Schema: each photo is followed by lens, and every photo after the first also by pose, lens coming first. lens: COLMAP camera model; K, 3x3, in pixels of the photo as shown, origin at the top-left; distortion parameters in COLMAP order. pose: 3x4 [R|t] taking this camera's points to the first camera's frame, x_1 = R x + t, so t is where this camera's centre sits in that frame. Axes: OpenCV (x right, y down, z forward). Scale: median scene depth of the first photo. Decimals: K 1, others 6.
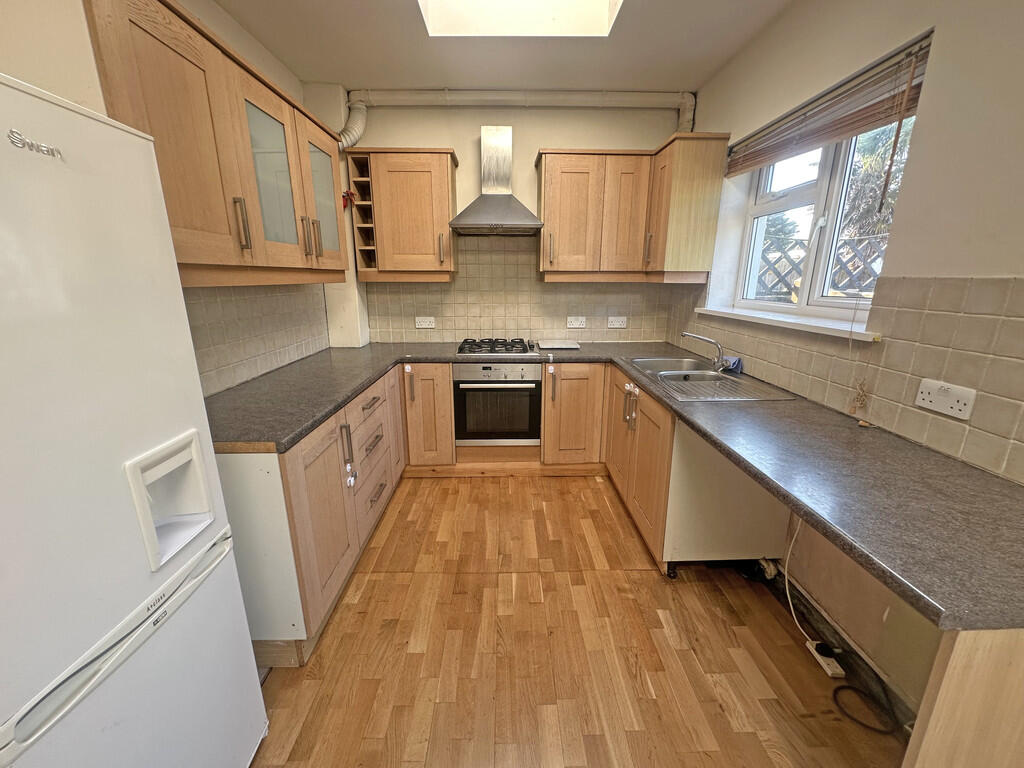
lens RADIAL K [[406.1, 0, 512.4], [0, 406.1, 384.7], [0, 0, 1]] dist [-0.002211, 0.001363]
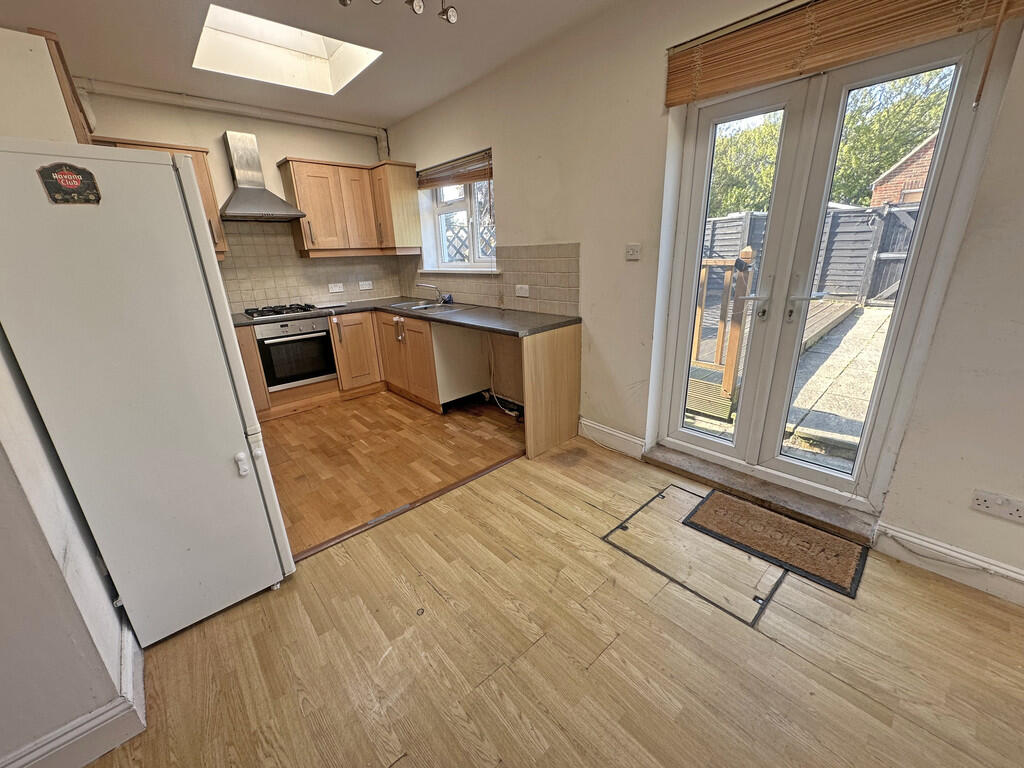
lens RADIAL K [[406.1, 0, 514.1], [0, 406.1, 384.2], [0, 0, 1]] dist [-0.002211, 0.001363]
pose [[0.755419, -0.229503, 0.613735, -0.386410], [0.201030, 0.972659, 0.116282, 0.154583], [-0.623642, 0.035538, 0.780902, -0.523865]]
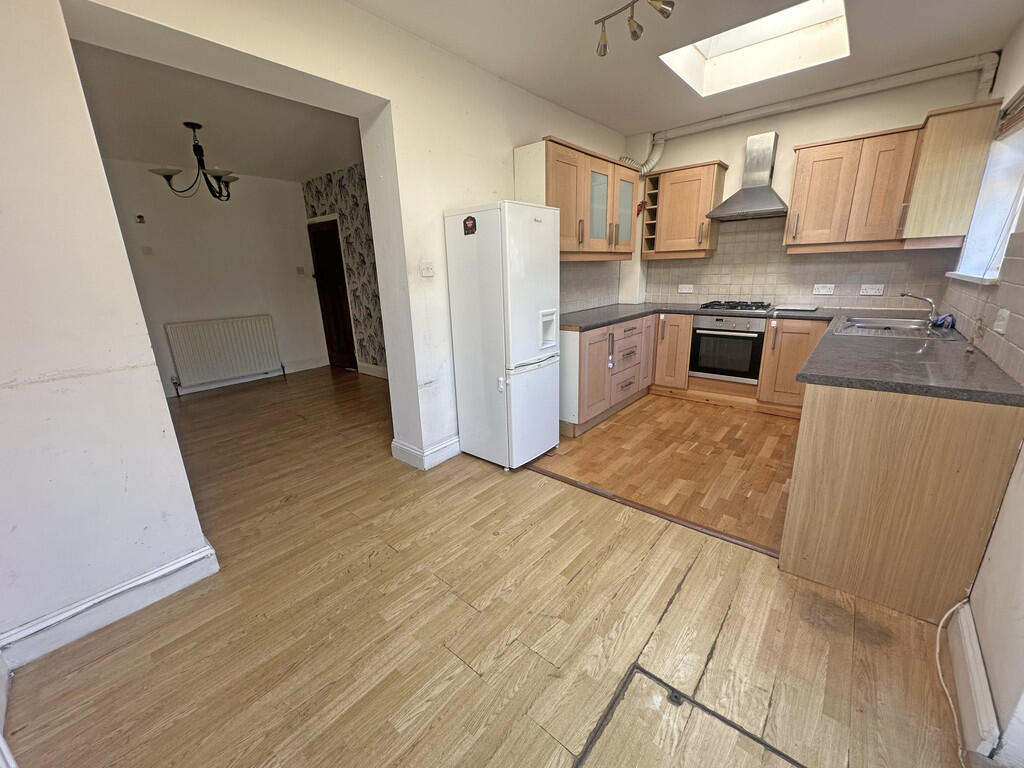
lens RADIAL K [[406.1, 0, 513.4], [0, 406.1, 385.6], [0, 0, 1]] dist [-0.002211, 0.001363]
pose [[0.753444, 0.158998, -0.637998, 0.356778], [-0.137075, 0.986985, 0.084092, 0.175371], [0.643065, 0.024095, 0.765432, -0.541584]]
